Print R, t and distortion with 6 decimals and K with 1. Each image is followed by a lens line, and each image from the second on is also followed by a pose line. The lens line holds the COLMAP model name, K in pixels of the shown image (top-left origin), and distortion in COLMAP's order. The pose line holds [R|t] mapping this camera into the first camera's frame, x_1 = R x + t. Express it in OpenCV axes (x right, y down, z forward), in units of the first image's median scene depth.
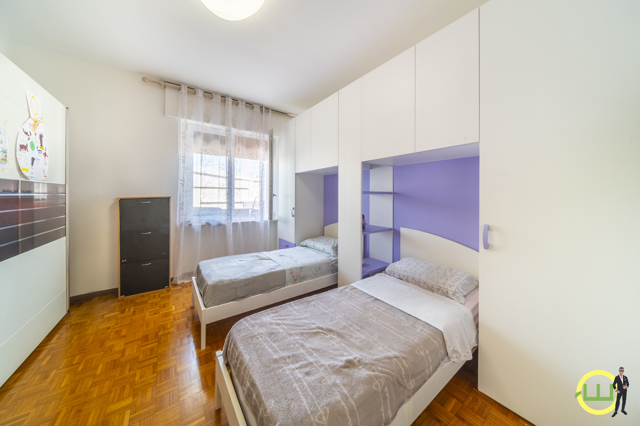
lens RADIAL K [[209.1, 0, 321.4], [0, 209.1, 195.8], [0, 0, 1]] dist [-0.004416, -0.000025]
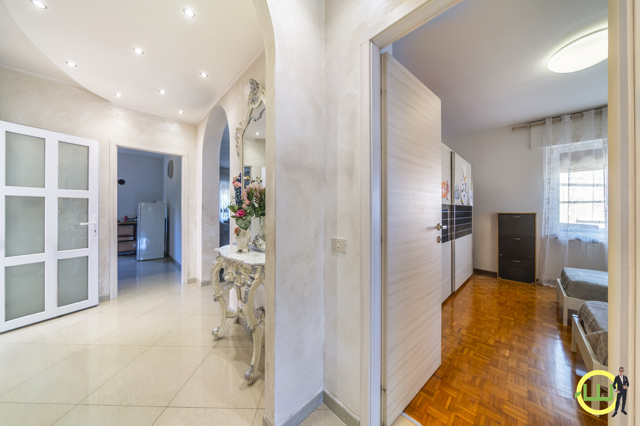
lens RADIAL K [[209.1, 0, 324.6], [0, 209.1, 211.2], [0, 0, 1]] dist [-0.004416, -0.000025]
pose [[0.157099, -0.004008, -0.987575, 0.279104], [-0.000257, 0.999992, -0.004100, -0.000898], [0.987583, 0.000898, 0.157097, -0.403989]]
